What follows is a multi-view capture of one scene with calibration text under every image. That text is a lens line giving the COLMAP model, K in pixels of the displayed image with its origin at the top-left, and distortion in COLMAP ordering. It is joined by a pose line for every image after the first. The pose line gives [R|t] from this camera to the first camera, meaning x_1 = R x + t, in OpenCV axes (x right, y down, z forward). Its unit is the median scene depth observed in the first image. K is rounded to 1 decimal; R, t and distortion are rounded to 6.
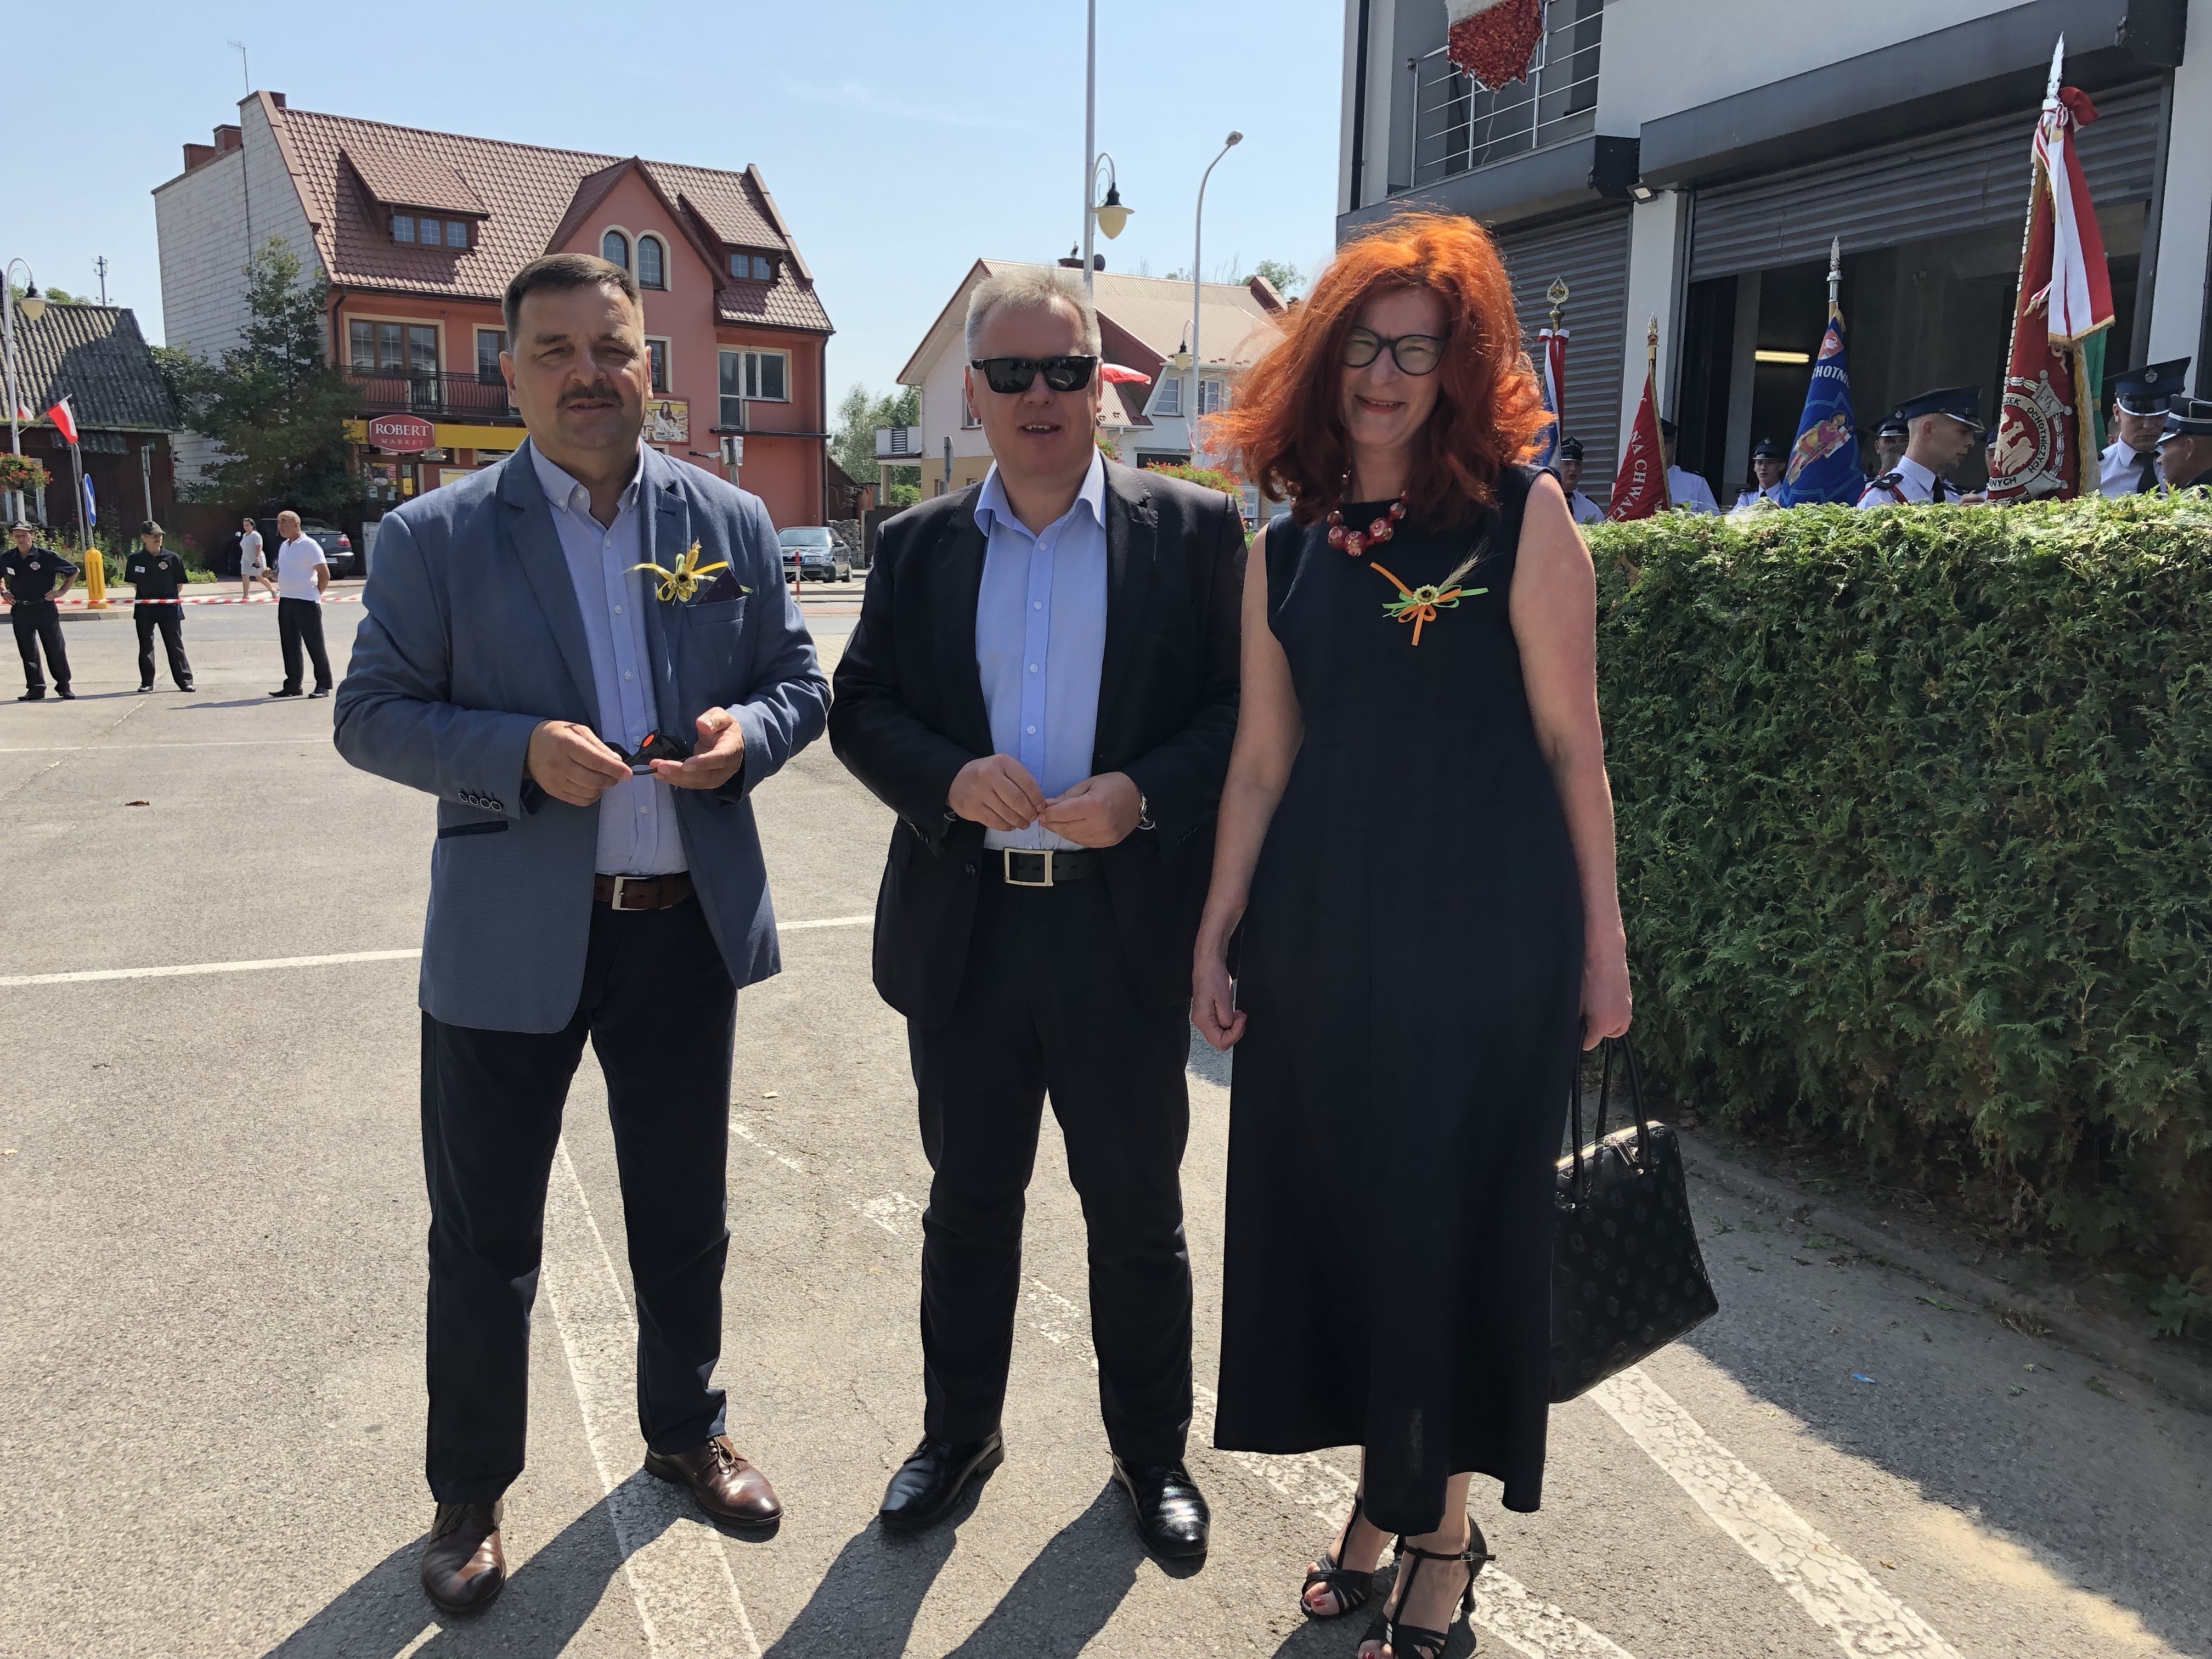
lens RADIAL K [[1814.3, 0, 1108.9], [0, 1814.3, 813.5], [0, 0, 1]] dist [0.036327, -0.044724]
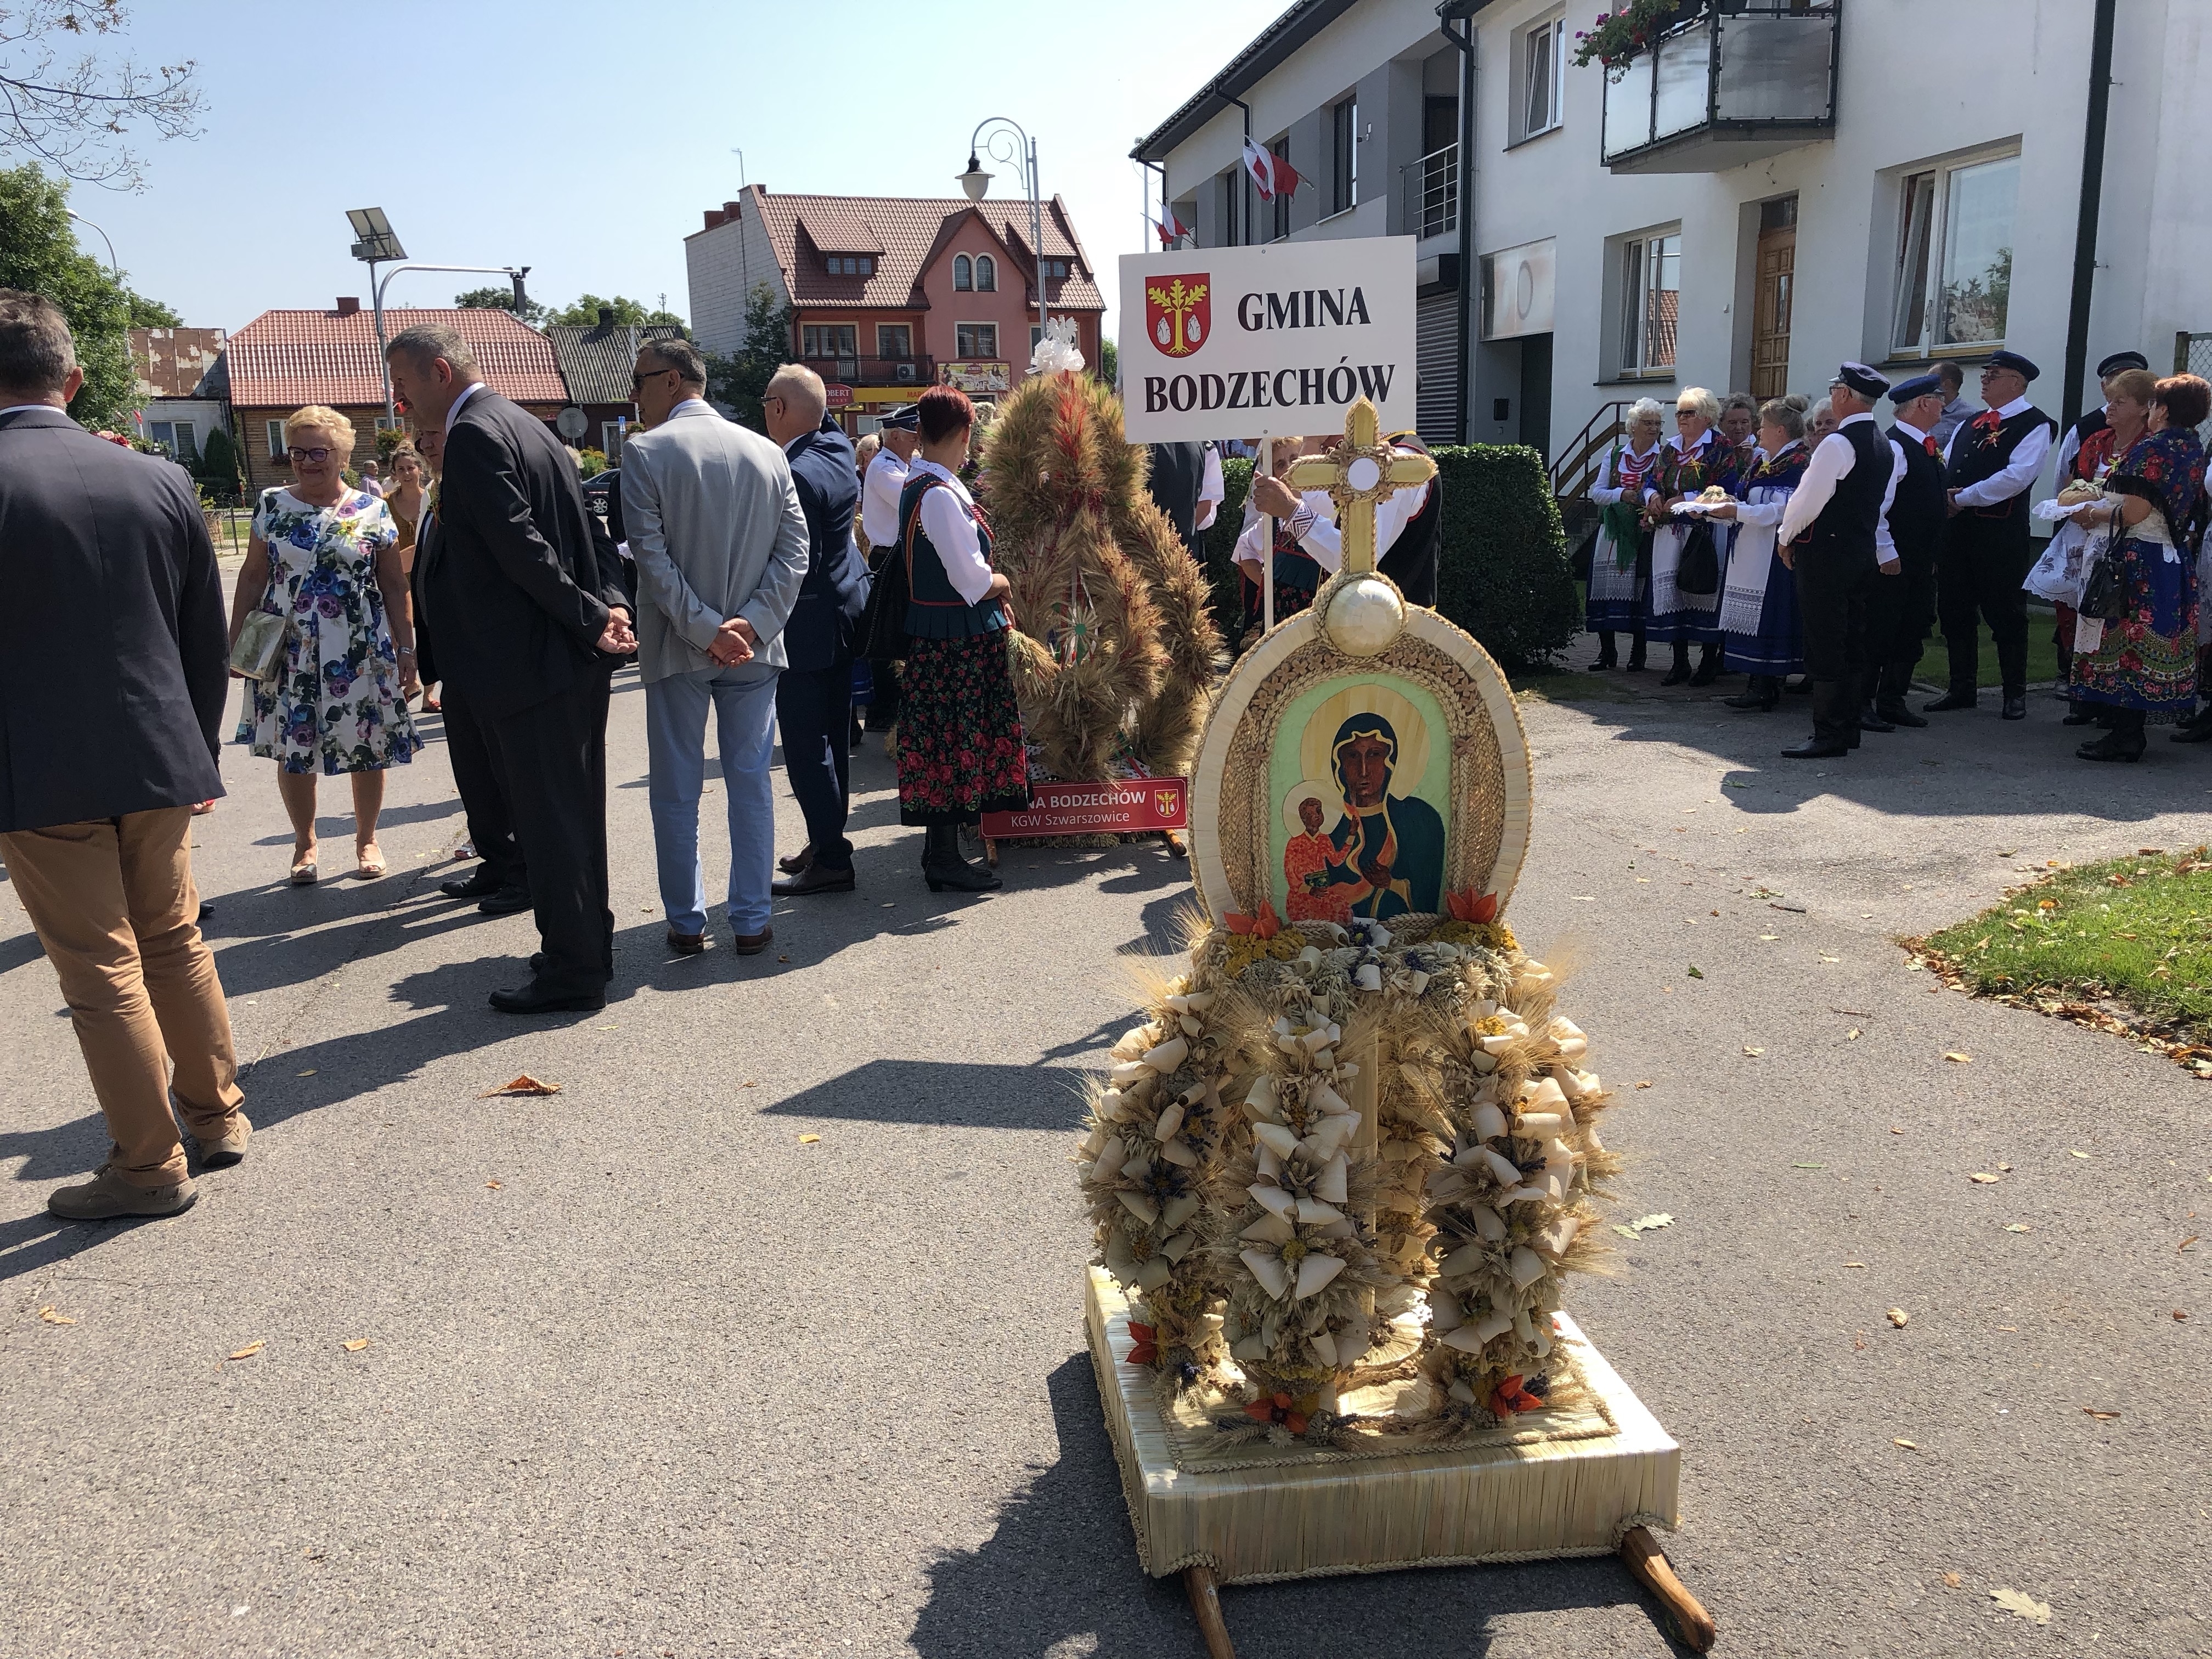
lens RADIAL K [[1814.3, 0, 1090.6], [0, 1814.3, 822.1], [0, 0, 1]] dist [0.036327, -0.044724]
pose [[0.970599, 0.014002, -0.240294, 0.223550], [-0.000041, 0.998316, 0.058006, 0.075584], [0.240701, -0.056291, 0.968966, -0.523962]]
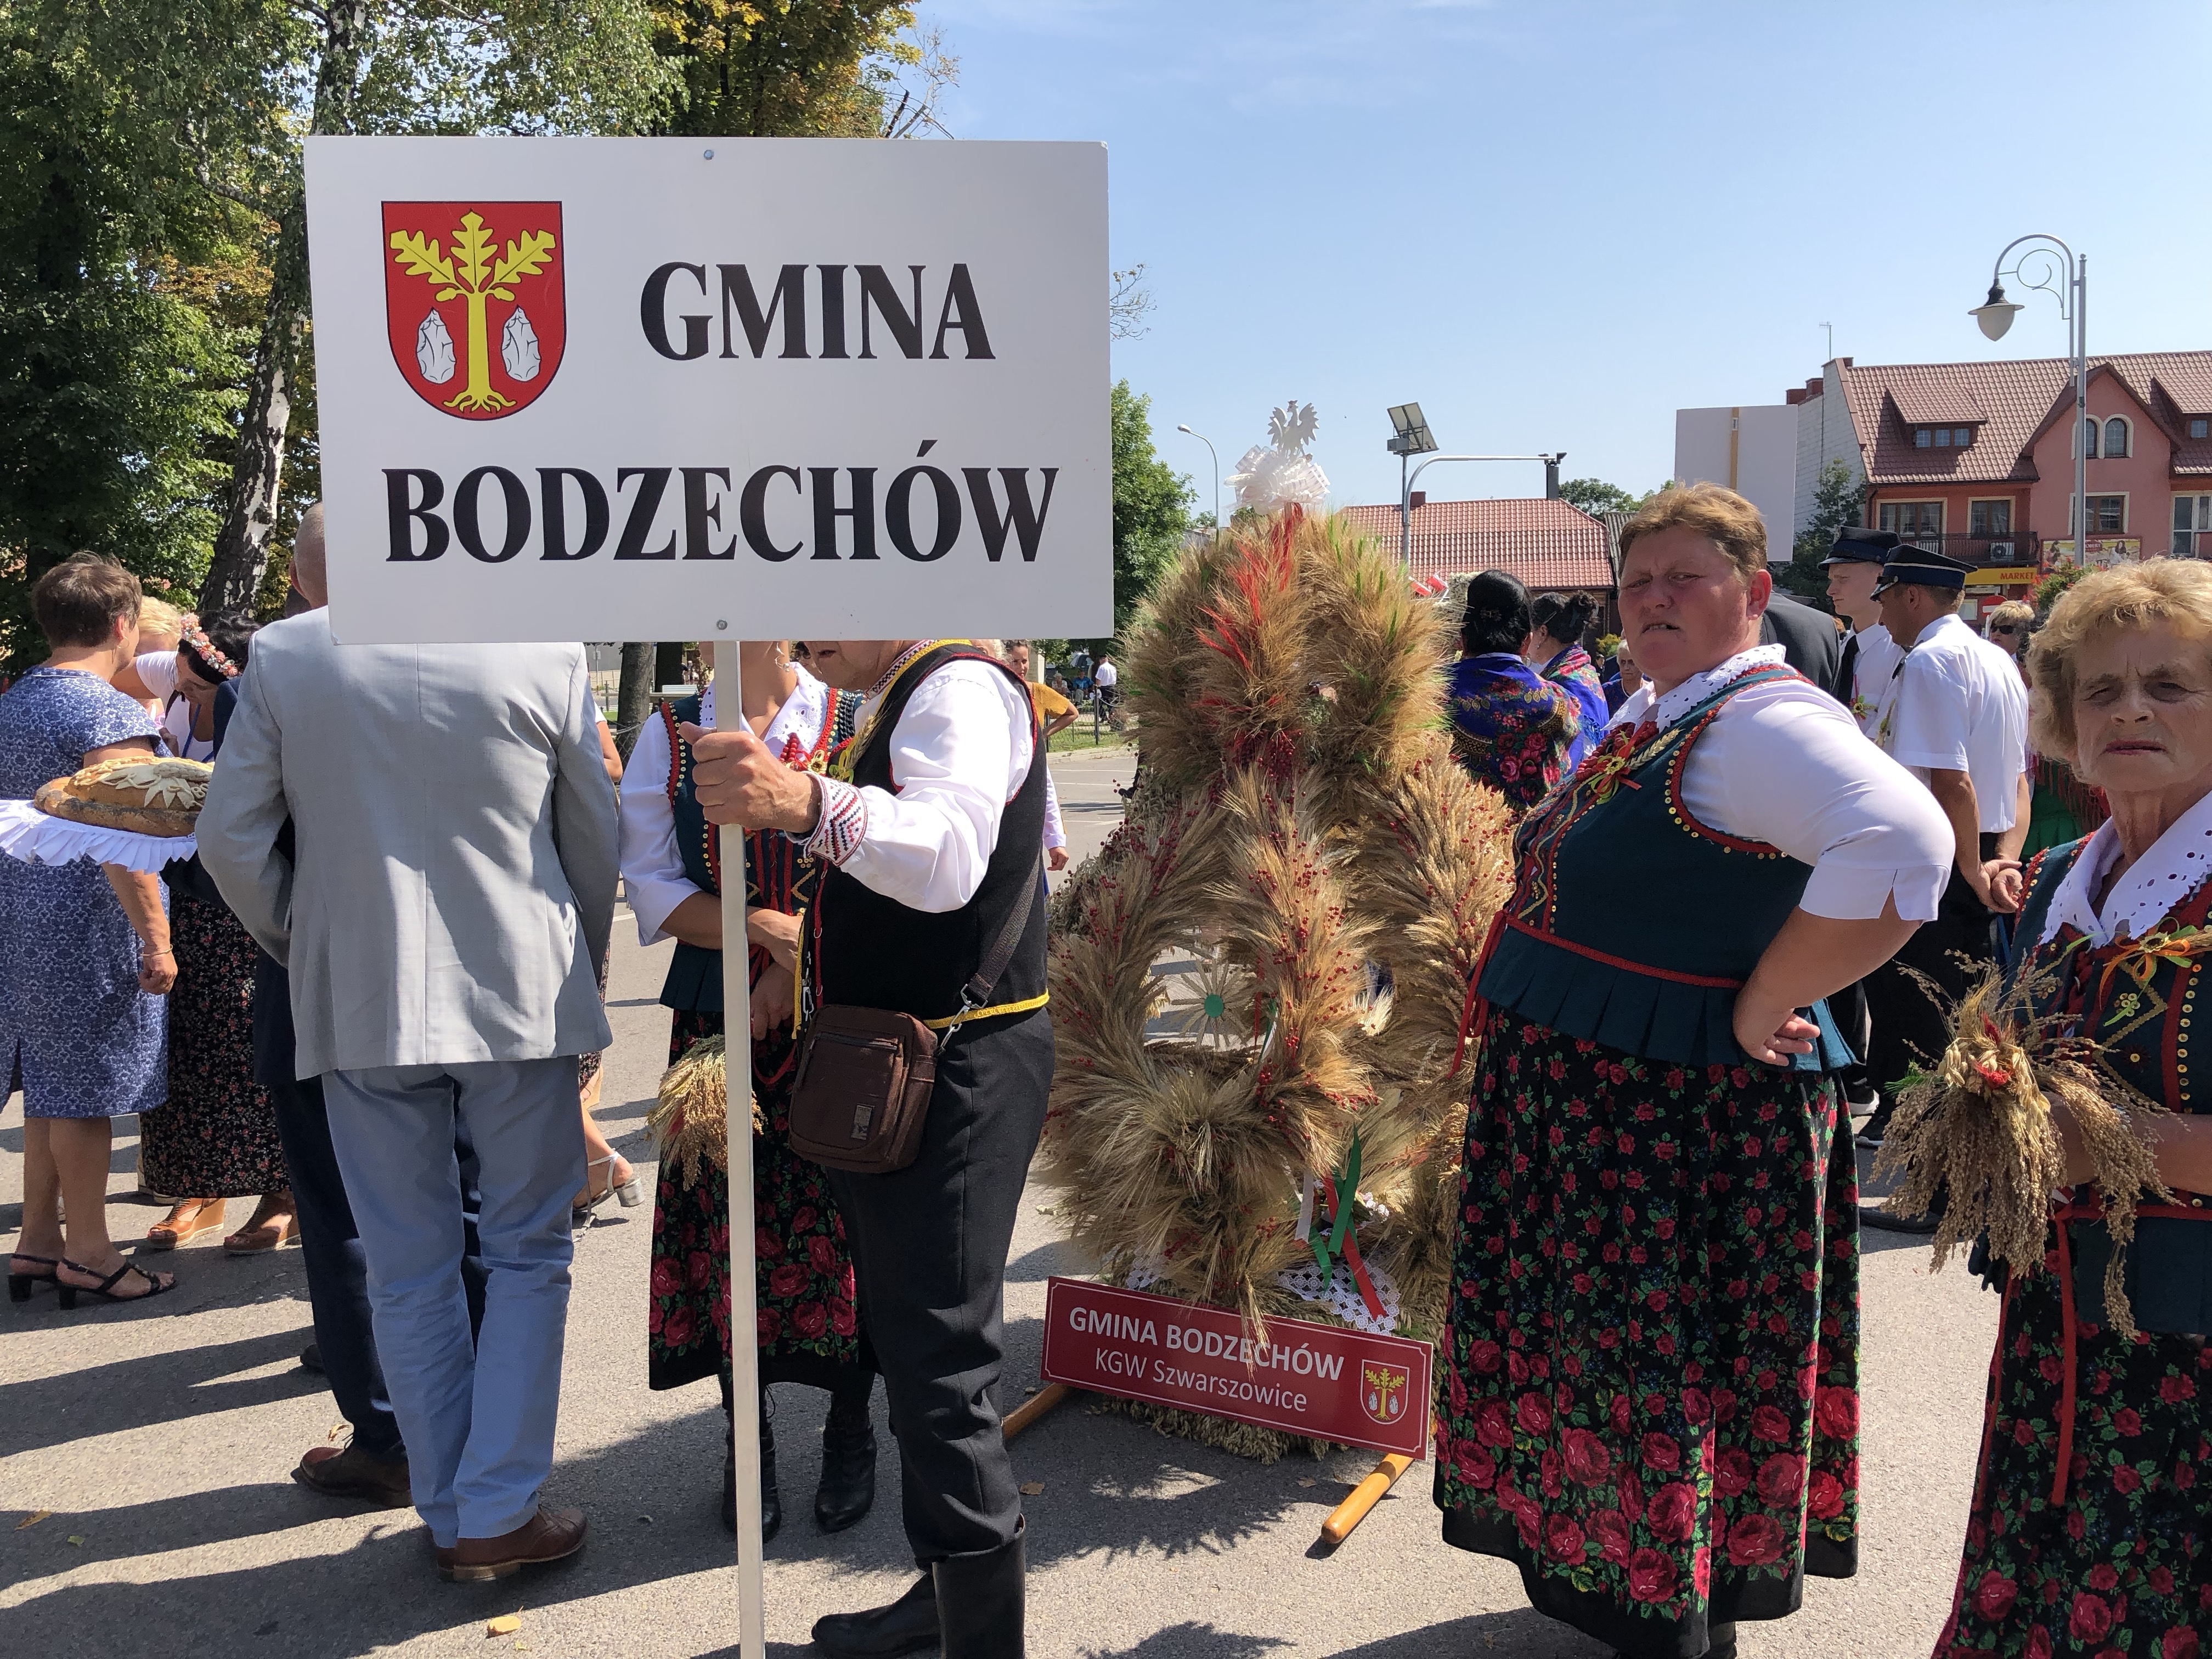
lens RADIAL K [[1814.3, 0, 1109.2], [0, 1814.3, 822.8], [0, 0, 1]] dist [0.036327, -0.044724]
pose [[0.687864, 0.051015, -0.724045, 0.237072], [-0.088981, 0.995930, -0.014364, 0.064991], [0.720365, 0.074307, 0.689603, -0.451952]]
